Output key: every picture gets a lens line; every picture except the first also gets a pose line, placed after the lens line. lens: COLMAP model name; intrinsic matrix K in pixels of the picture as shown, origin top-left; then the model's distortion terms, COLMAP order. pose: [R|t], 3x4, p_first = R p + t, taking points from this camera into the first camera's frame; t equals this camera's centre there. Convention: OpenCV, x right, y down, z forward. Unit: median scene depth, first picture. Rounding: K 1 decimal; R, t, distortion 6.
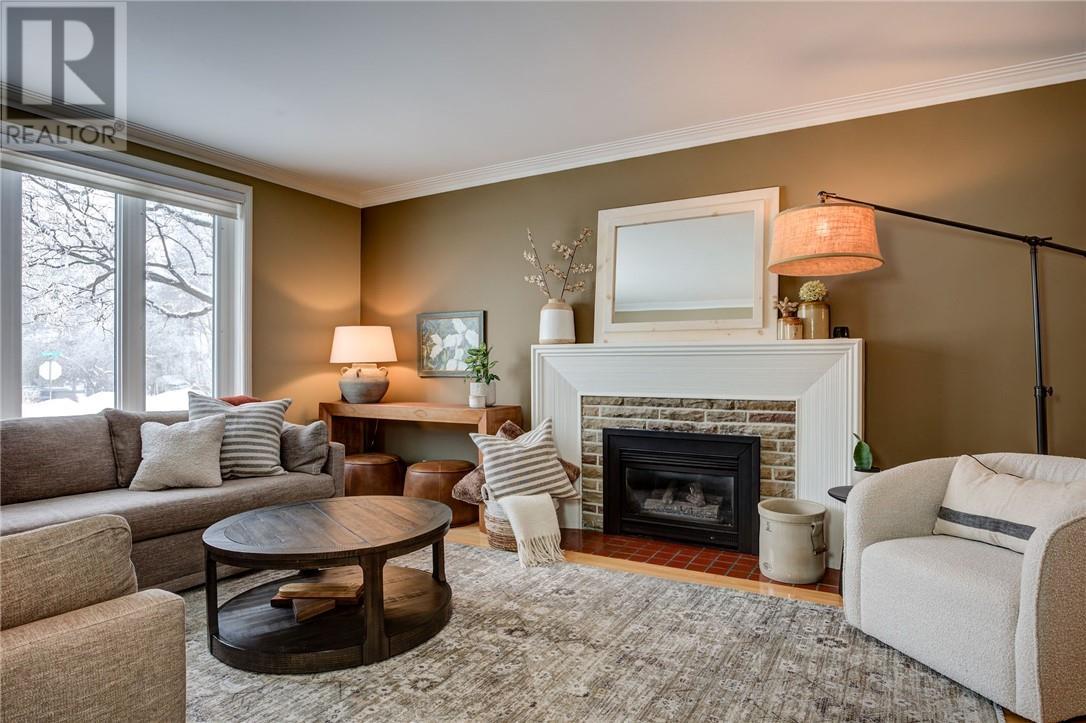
lens RADIAL K [[648.1, 0, 543.2], [0, 648.1, 362.1], [0, 0, 1]] dist [-0.041824, 0.015423]
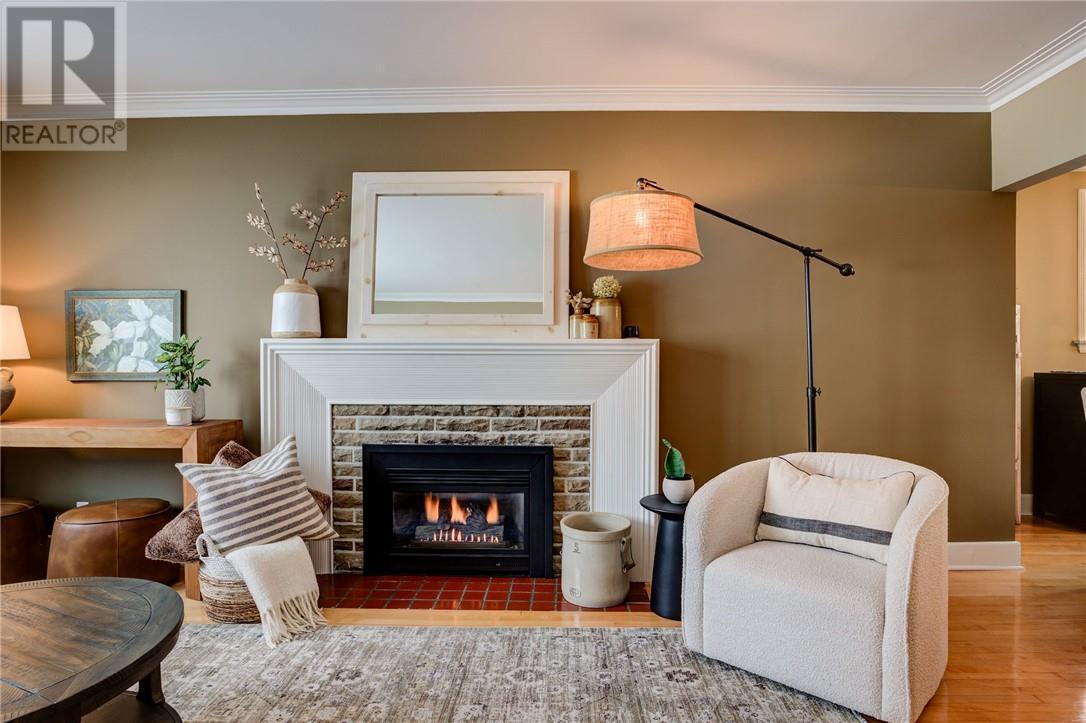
lens RADIAL K [[648.1, 0, 560.6], [0, 648.1, 364.4], [0, 0, 1]] dist [-0.041824, 0.015423]
pose [[0.867160, 0.000721, 0.498029, -0.107608], [-0.005718, 0.999947, 0.008508, -0.005868], [-0.497996, -0.010226, 0.867119, 0.219851]]
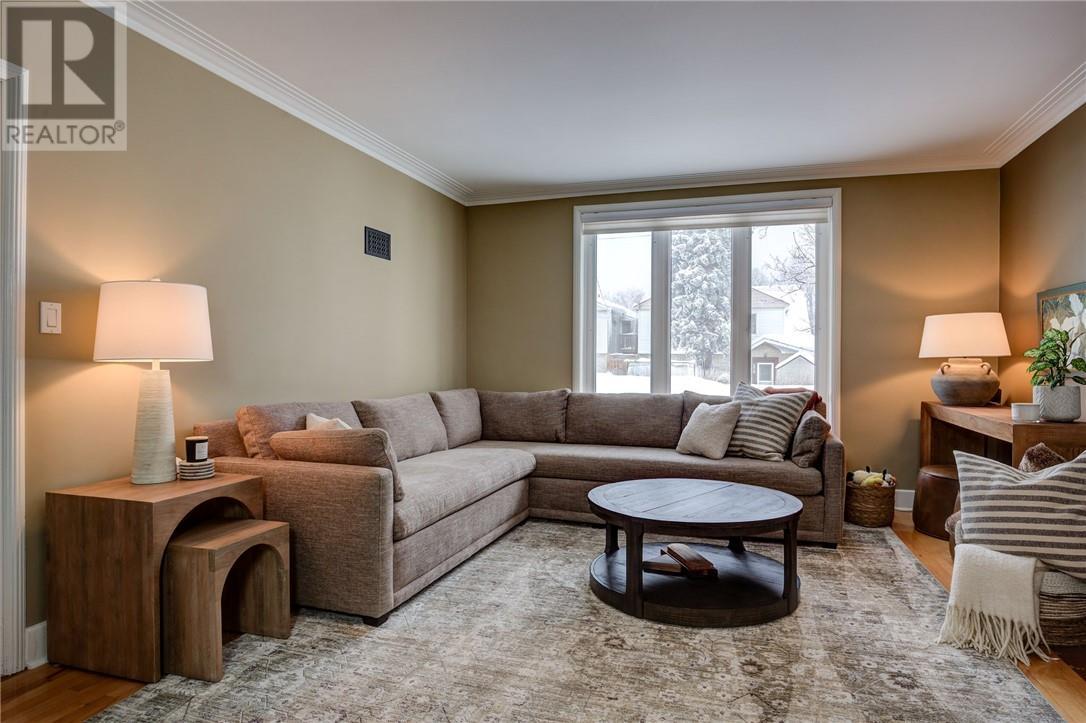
lens RADIAL K [[611.2, 0, 537.0], [0, 611.2, 361.2], [0, 0, 1]] dist [-0.017213, 0.000632]
pose [[0.191377, 0.006105, -0.981498, 0.541508], [0.002365, 0.999975, 0.006682, -0.000807], [0.981514, -0.003600, 0.191357, 0.426011]]
